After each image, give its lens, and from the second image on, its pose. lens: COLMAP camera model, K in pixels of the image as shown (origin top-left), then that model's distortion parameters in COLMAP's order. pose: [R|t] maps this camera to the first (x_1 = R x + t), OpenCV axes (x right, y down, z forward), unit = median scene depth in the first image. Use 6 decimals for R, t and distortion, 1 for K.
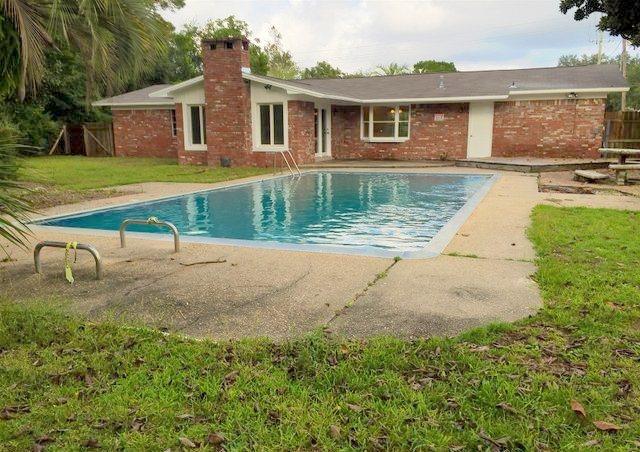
lens RADIAL K [[548.3, 0, 321.7], [0, 548.3, 242.6], [0, 0, 1]] dist [0.099135, -0.164145]
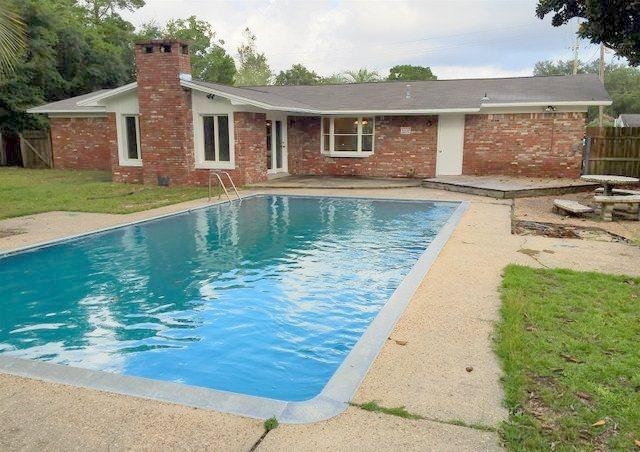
lens RADIAL K [[548.3, 0, 321.7], [0, 548.3, 242.6], [0, 0, 1]] dist [0.099135, -0.164145]
pose [[0.999317, 0.000040, 0.036943, 0.042912], [0.000098, 0.999993, -0.003745, -0.041019], [-0.036943, 0.003746, 0.999310, 0.102730]]
